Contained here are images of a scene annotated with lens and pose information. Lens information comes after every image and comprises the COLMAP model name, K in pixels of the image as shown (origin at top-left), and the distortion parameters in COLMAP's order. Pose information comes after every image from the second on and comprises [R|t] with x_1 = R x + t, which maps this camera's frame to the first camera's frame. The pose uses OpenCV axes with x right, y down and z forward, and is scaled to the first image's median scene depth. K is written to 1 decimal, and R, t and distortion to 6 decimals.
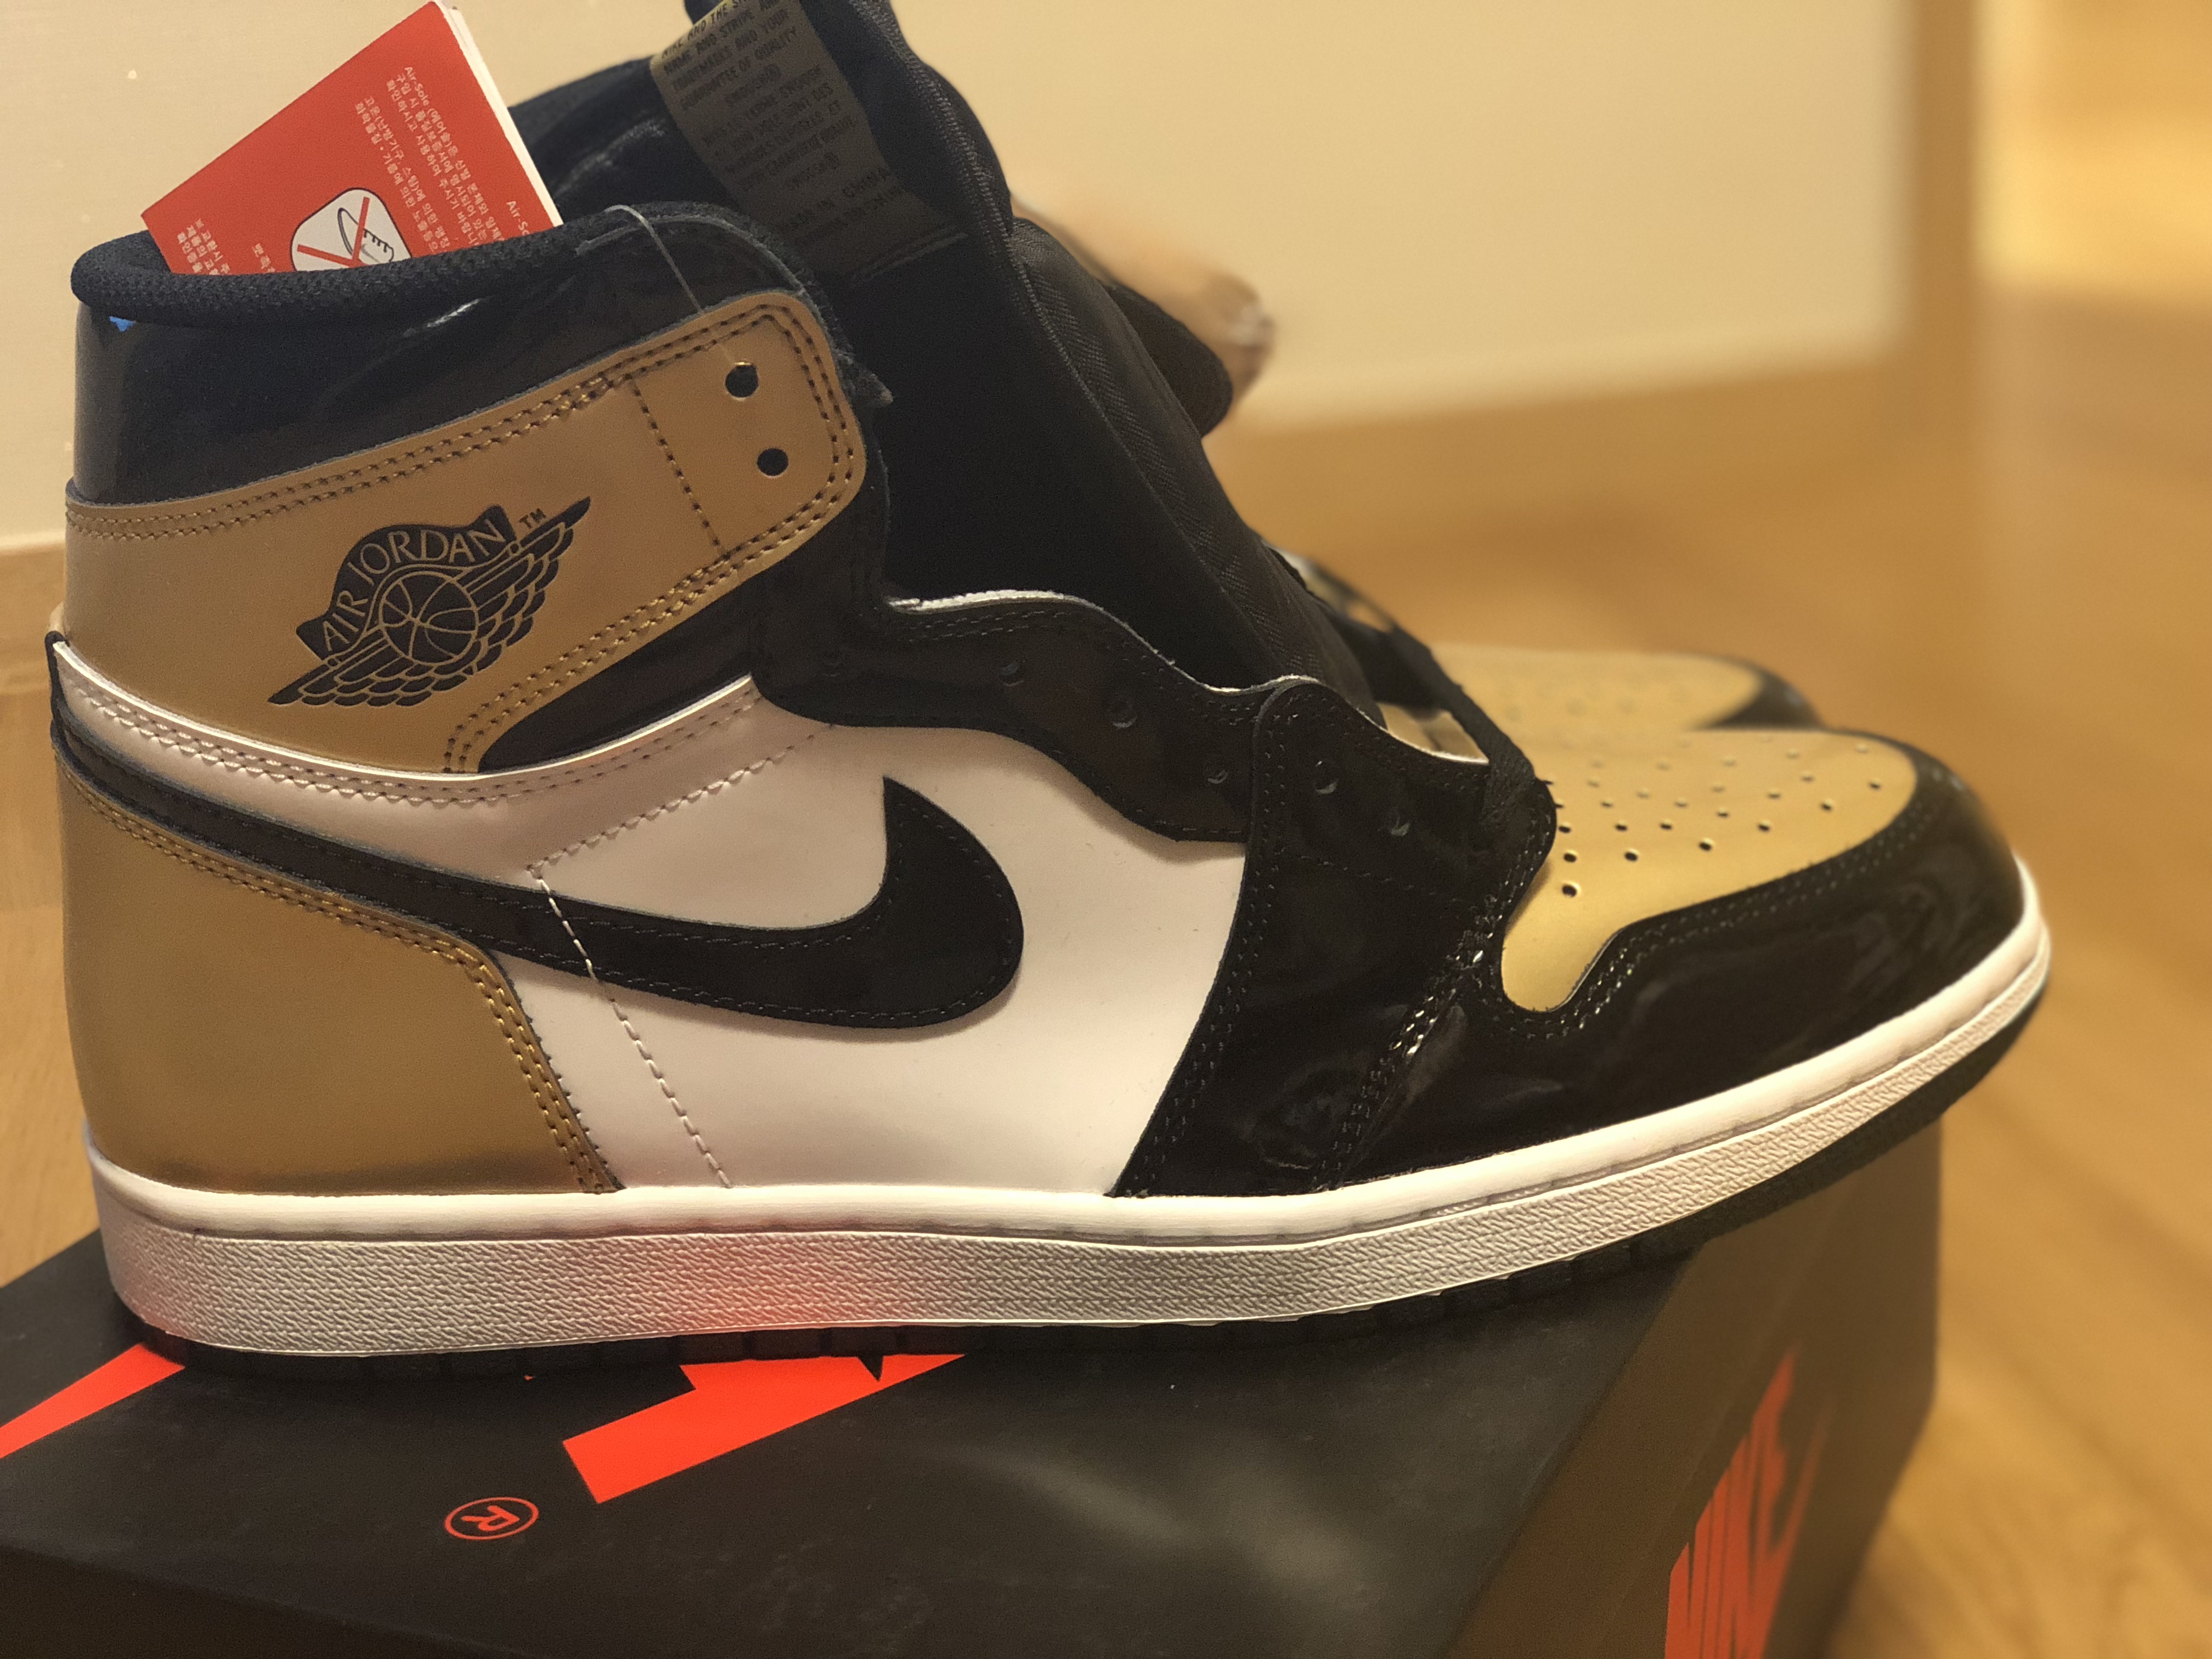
lens RADIAL K [[3379.7, 0, 1105.9], [0, 3379.7, 827.4], [0, 0, 1]] dist [0.059469, 0.000000]
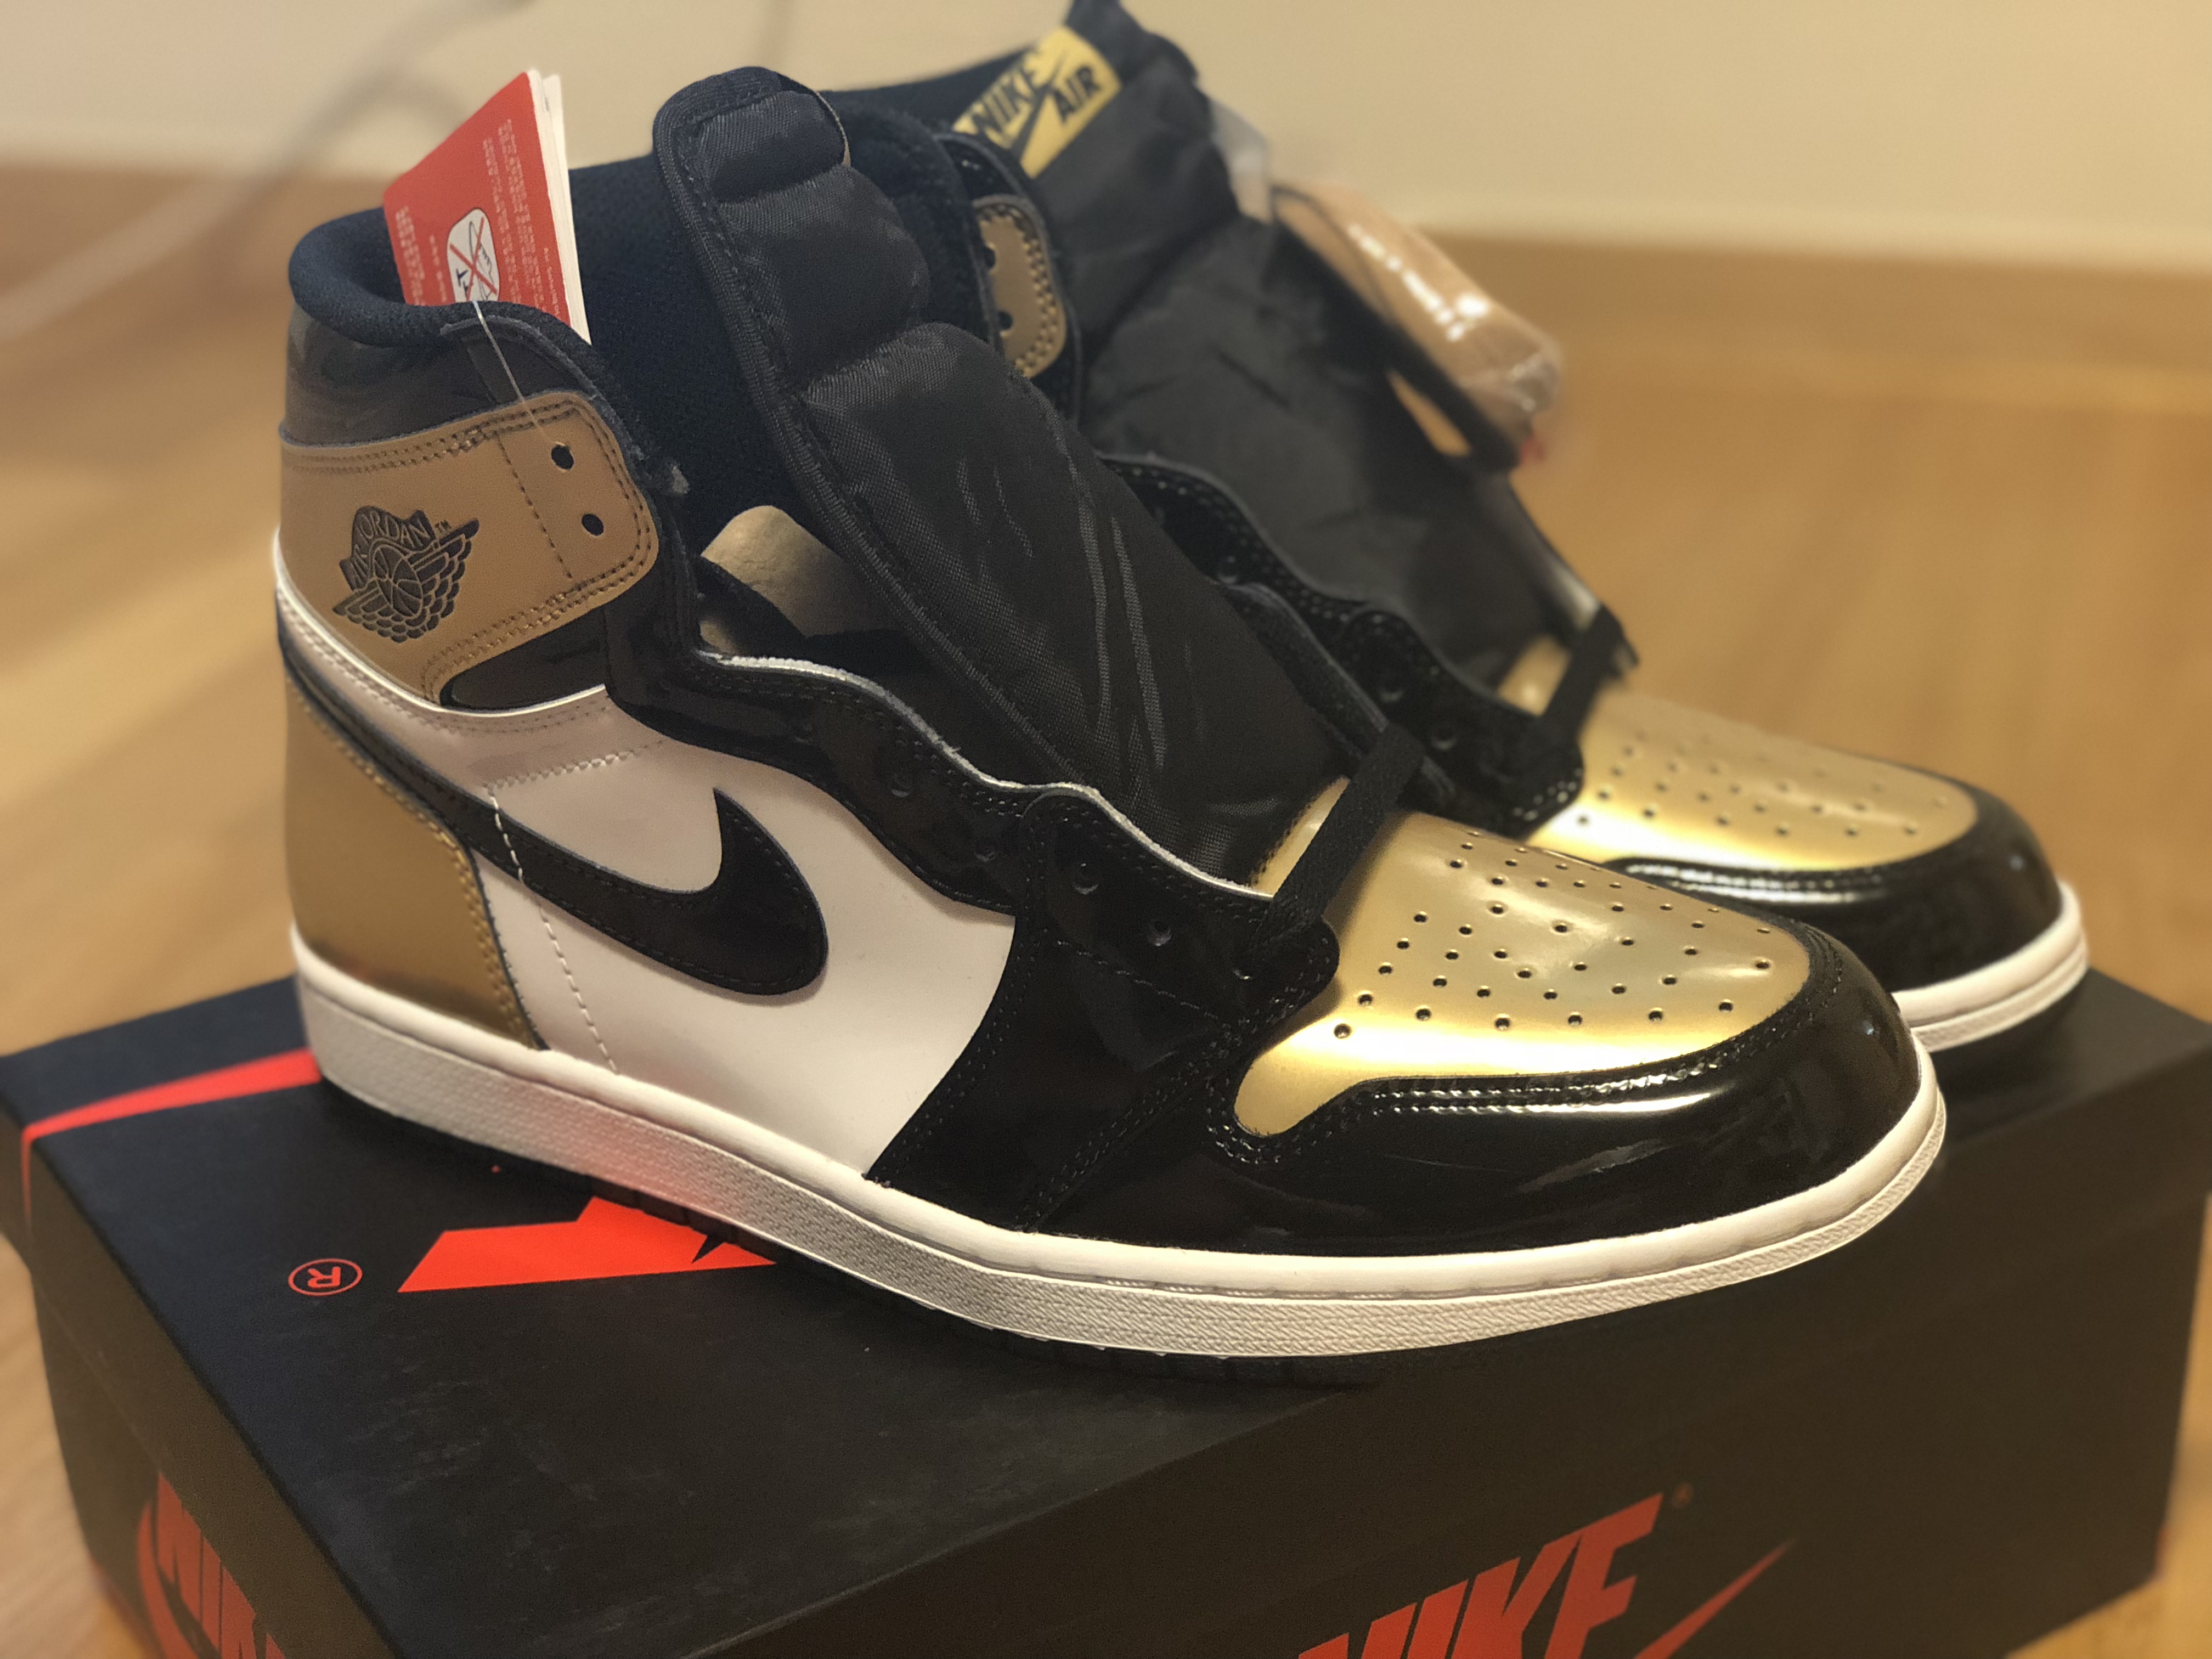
lens RADIAL K [[3379.7, 0, 1109.0], [0, 3379.7, 831.5], [0, 0, 1]] dist [0.059469, 0.000000]
pose [[0.835627, 0.256755, -0.485597, 0.625554], [-0.184596, 0.963880, 0.191987, -0.252121], [0.517351, -0.070790, 0.852841, 0.065291]]
